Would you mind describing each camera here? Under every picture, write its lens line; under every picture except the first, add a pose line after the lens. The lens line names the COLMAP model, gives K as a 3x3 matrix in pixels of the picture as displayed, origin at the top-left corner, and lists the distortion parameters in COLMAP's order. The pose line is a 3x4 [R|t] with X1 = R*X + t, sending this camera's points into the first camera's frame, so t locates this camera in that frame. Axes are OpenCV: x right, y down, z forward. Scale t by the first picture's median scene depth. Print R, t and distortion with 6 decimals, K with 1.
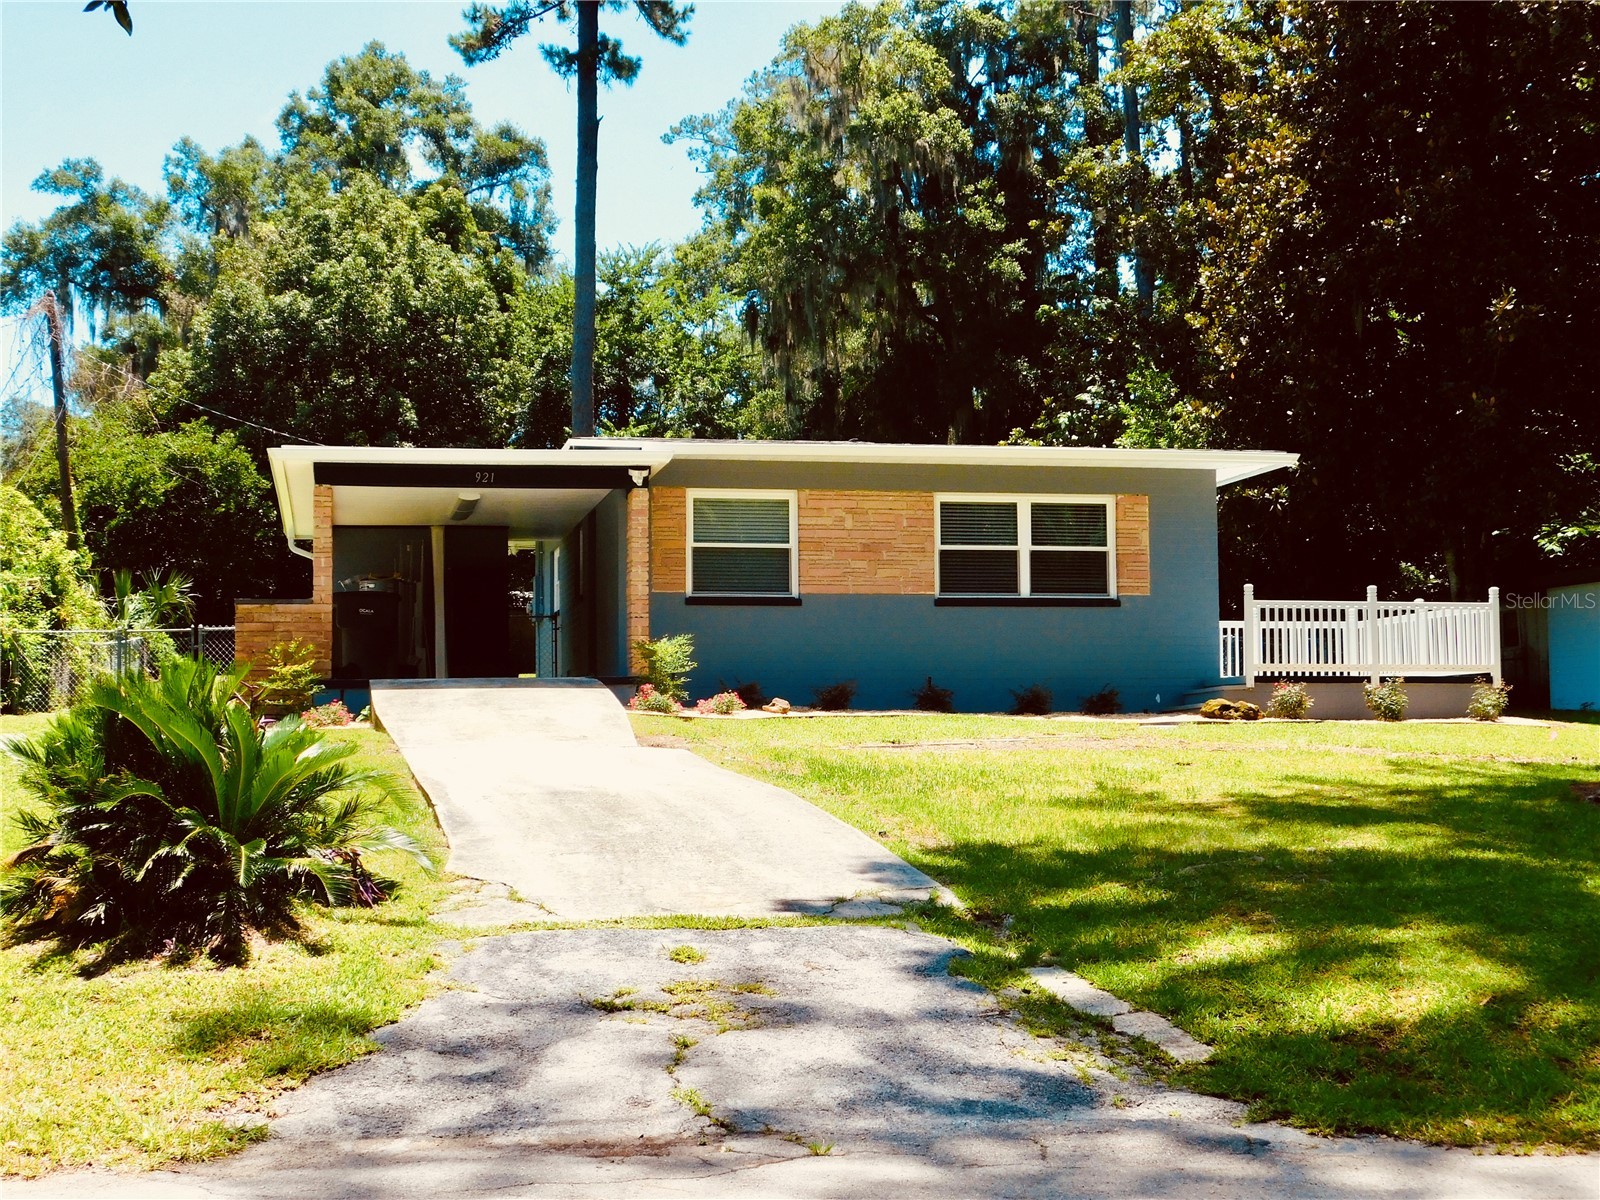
lens RADIAL K [[2128.1, 0, 800.0], [0, 2128.1, 600.0], [0, 0, 1]] dist [0.020351, 0.031313]
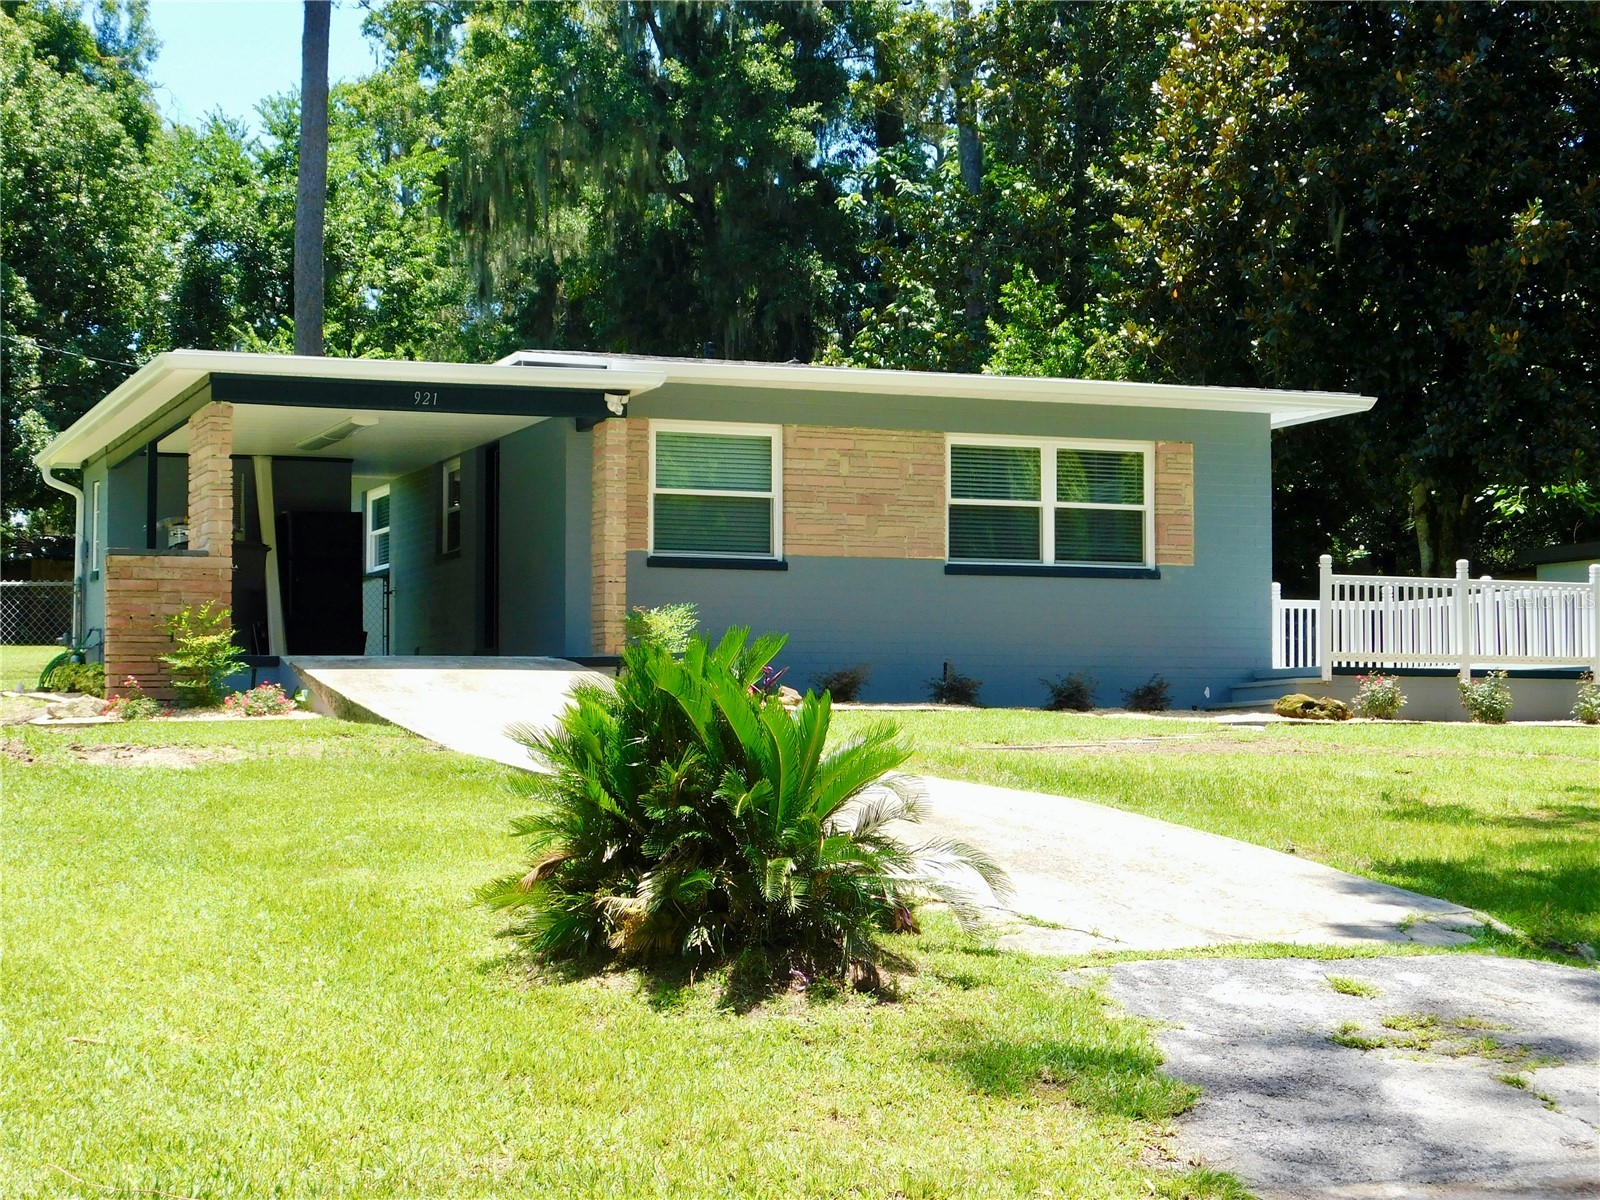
lens RADIAL K [[2780.0, 0, 800.0], [0, 2780.0, 600.0], [0, 0, 1]] dist [0.071927, -0.349468]
pose [[0.985138, 0.018110, 0.170805, -0.166232], [-0.020638, 0.999702, 0.013036, 0.000028], [-0.170518, -0.016368, 0.985219, -0.024297]]
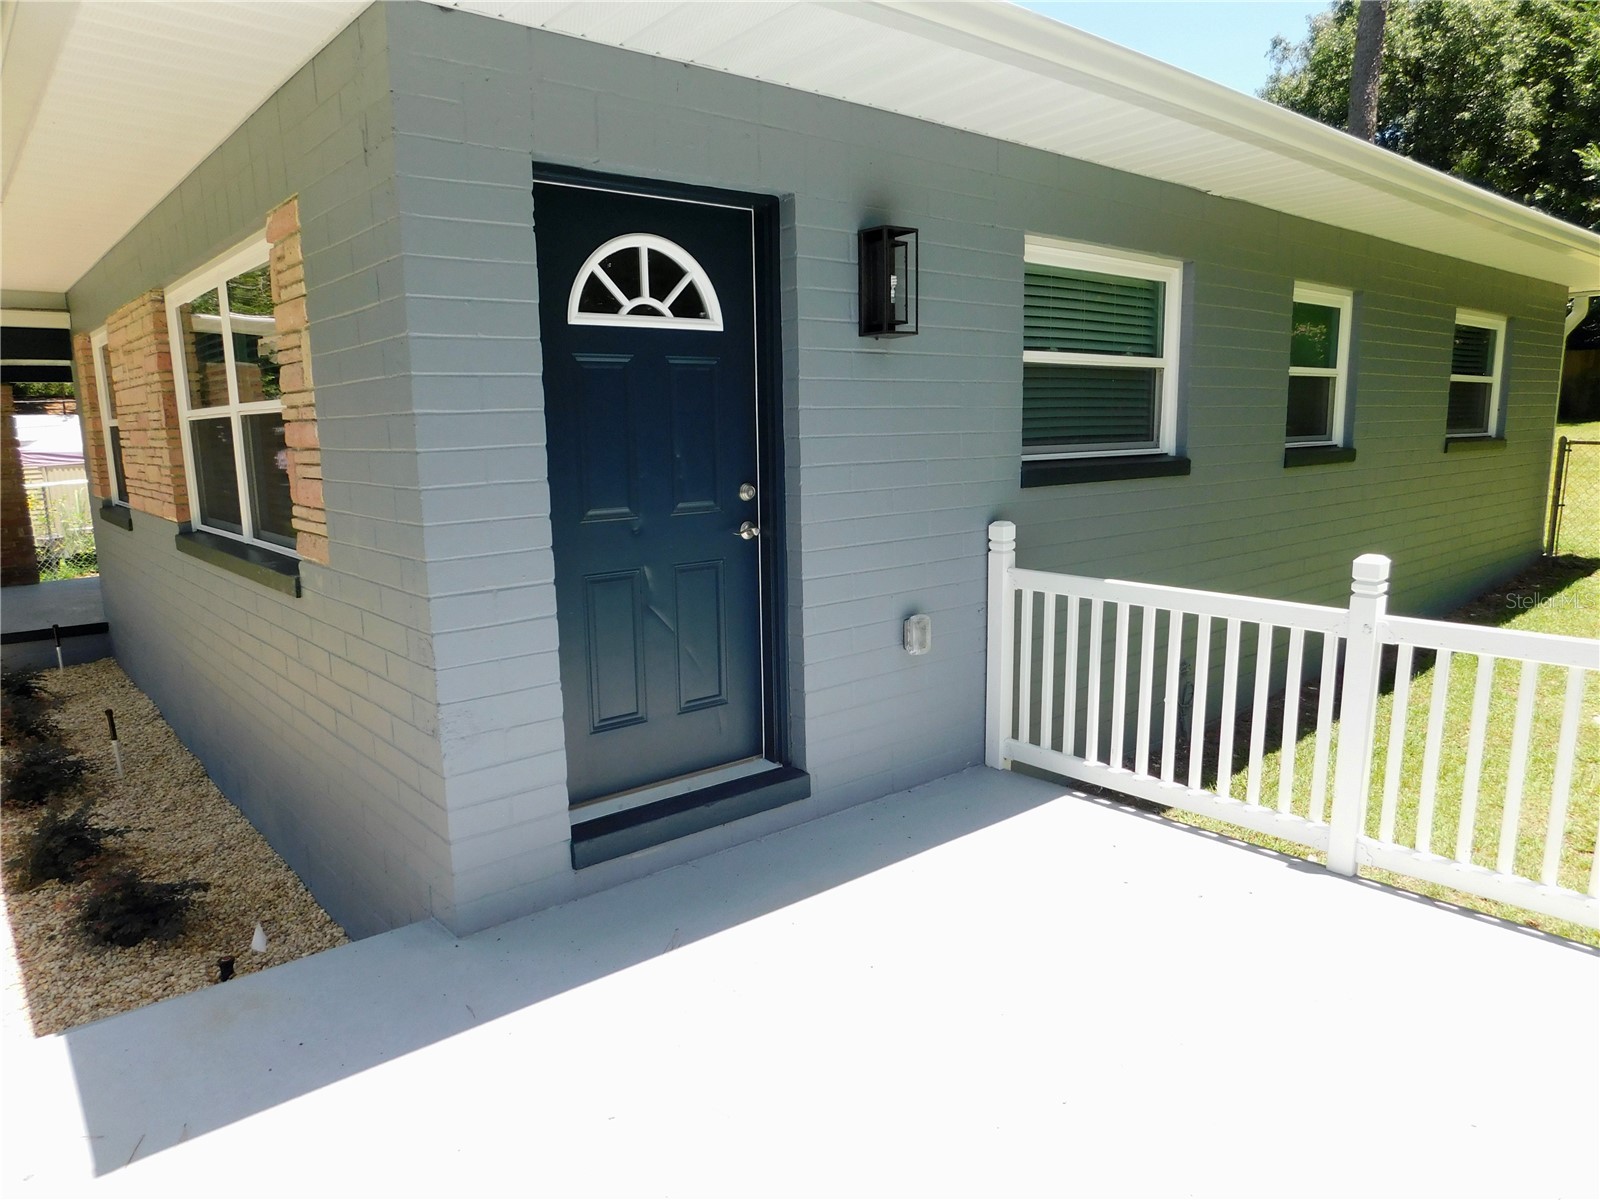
lens RADIAL K [[1068.6, 0, 800.0], [0, 1068.6, 600.0], [0, 0, 1]] dist [-0.076264, 0.072490]
pose [[0.478174, 0.144841, -0.866239, 0.316259], [0.077939, 0.975418, 0.206120, -0.022001], [0.874800, -0.166075, 0.455131, 0.991925]]
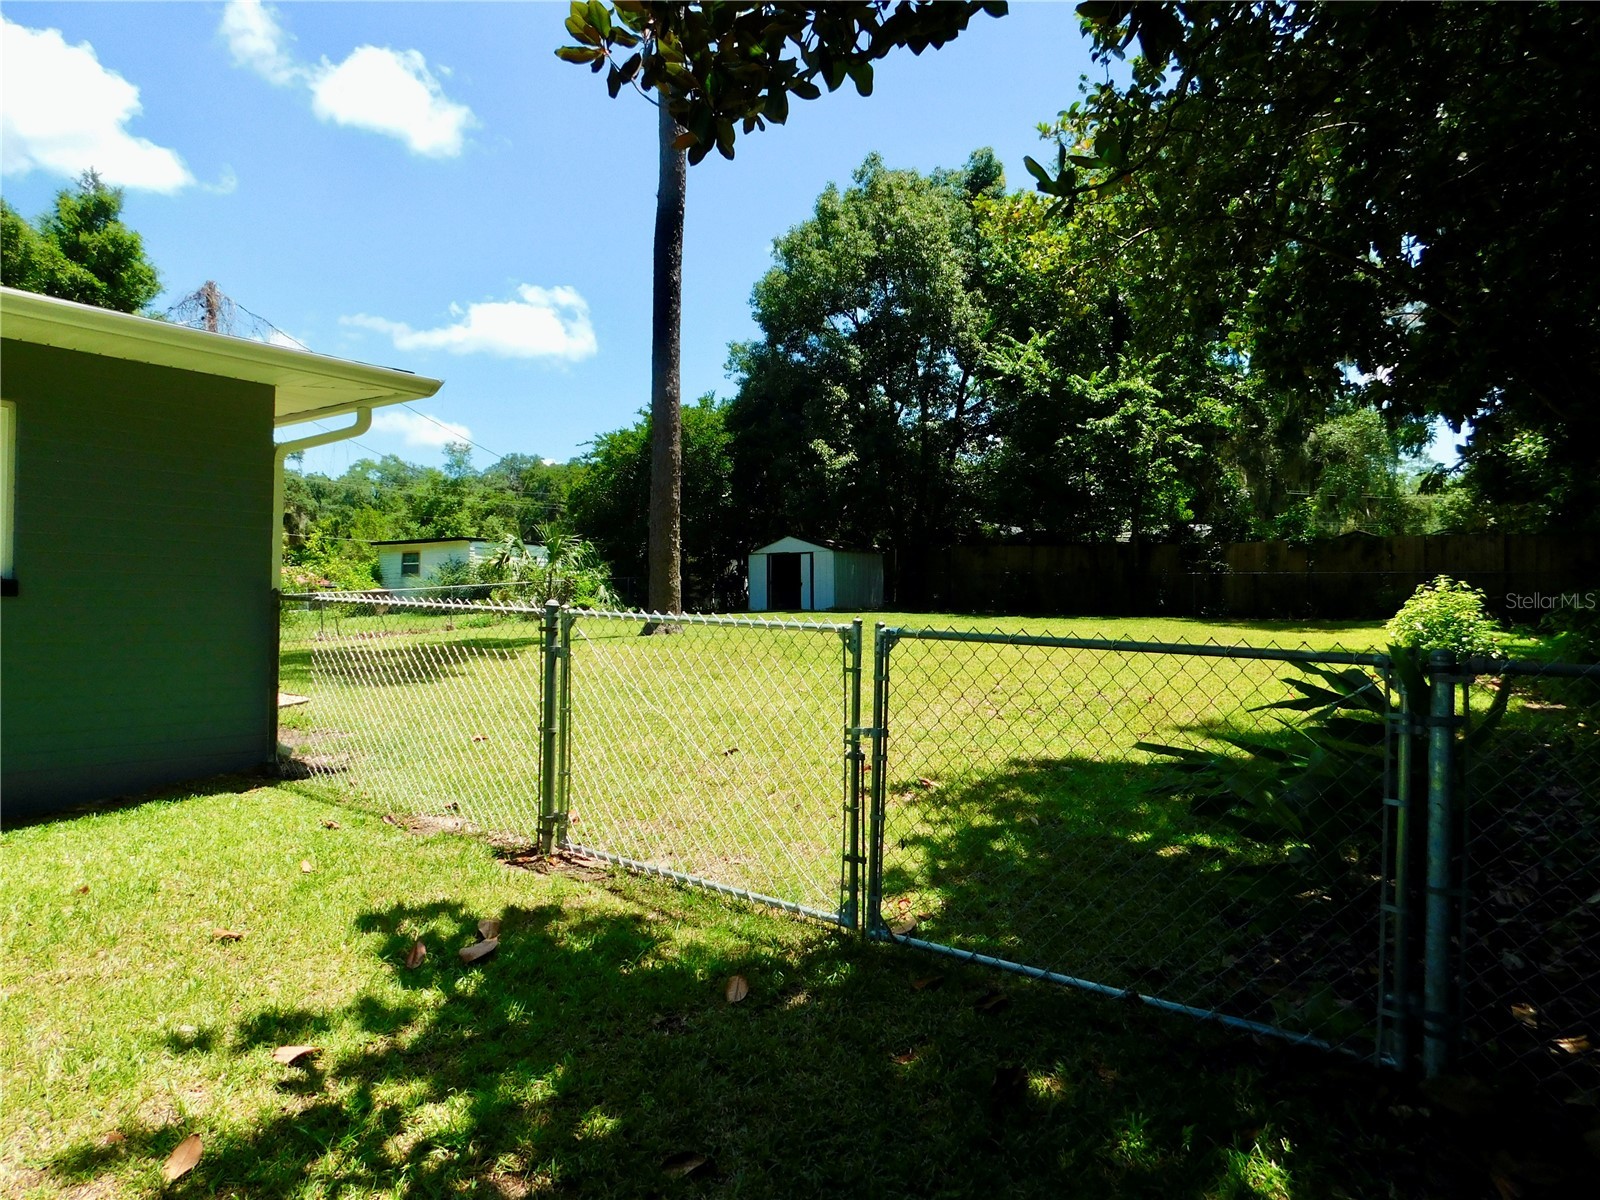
lens RADIAL K [[1050.8, 0, 800.0], [0, 1050.8, 600.0], [0, 0, 1]] dist [-0.032758, 0.000459]
pose [[0.643307, 0.010491, -0.765536, 0.398206], [0.036130, 0.998376, 0.044043, 0.014103], [0.764755, -0.055992, 0.641883, 1.339461]]
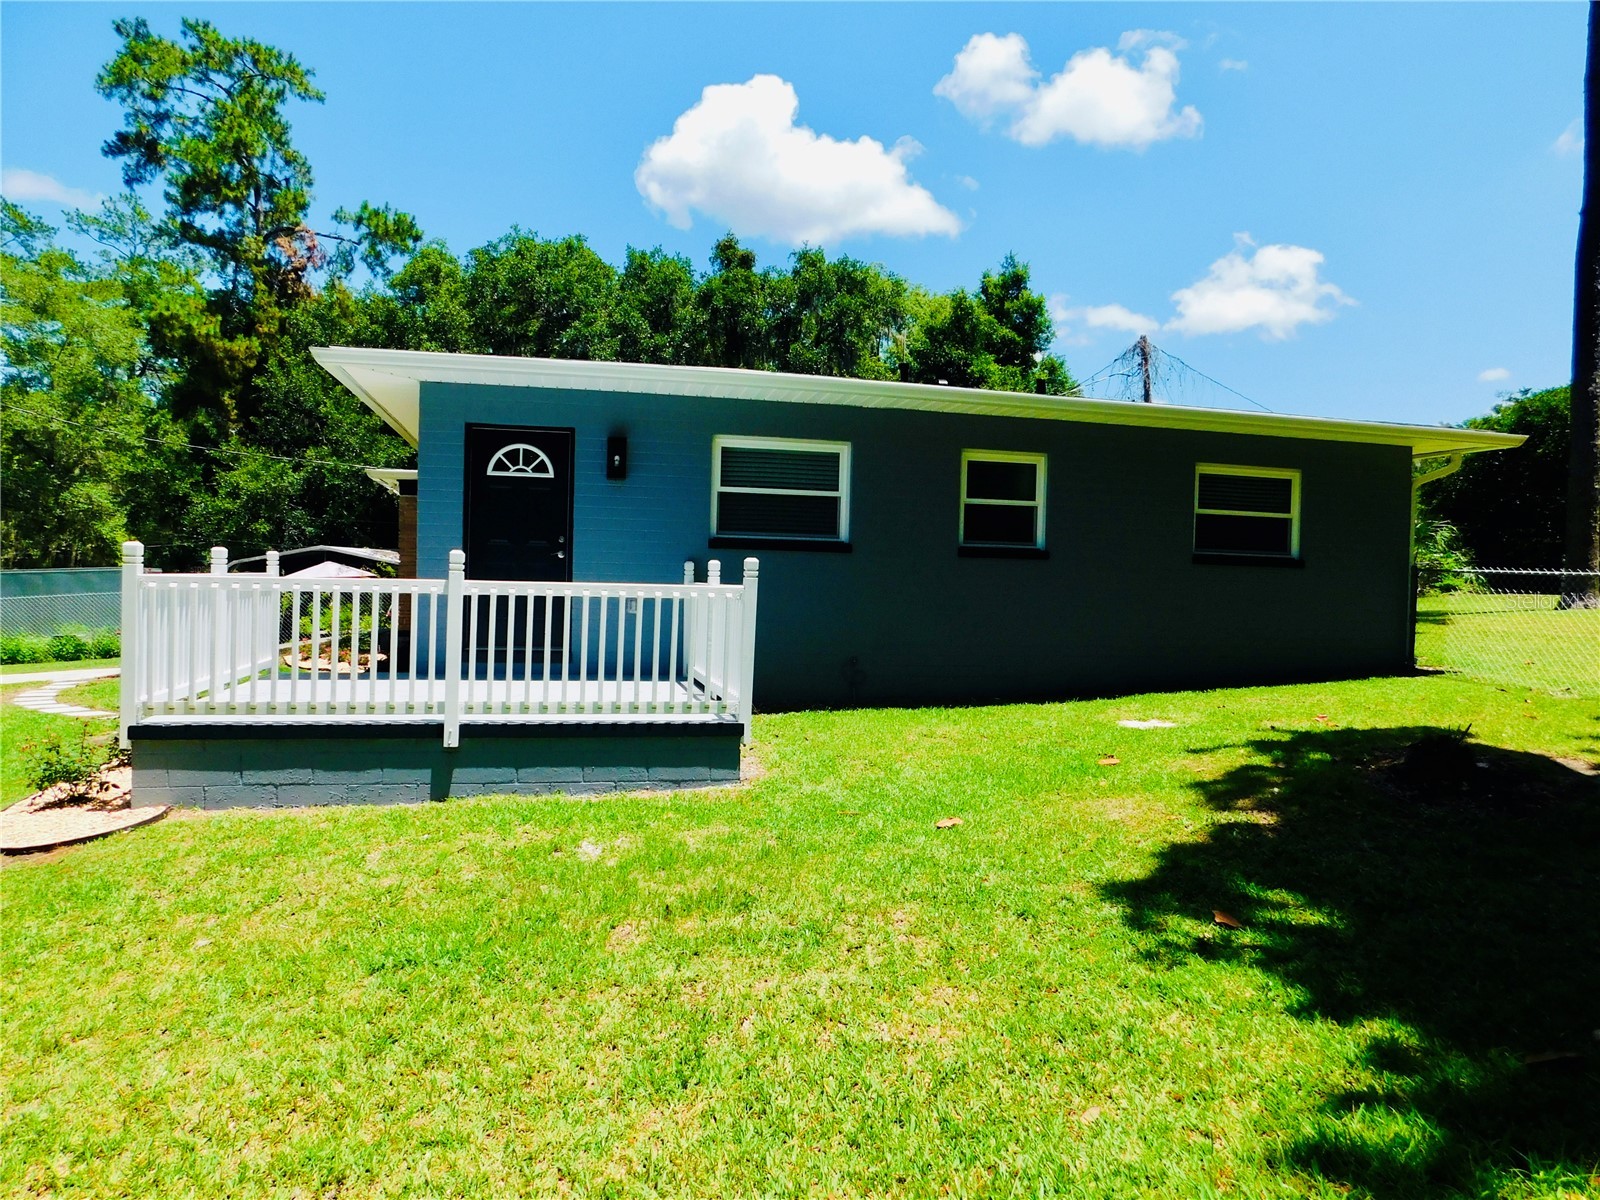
lens RADIAL K [[1068.6, 0, 800.0], [0, 1068.6, 600.0], [0, 0, 1]] dist [-0.076264, 0.072490]
pose [[0.025834, 0.025222, -0.999348, 0.559373], [0.050058, 0.998395, 0.026492, 0.008714], [0.998412, -0.050709, 0.024530, 1.128367]]
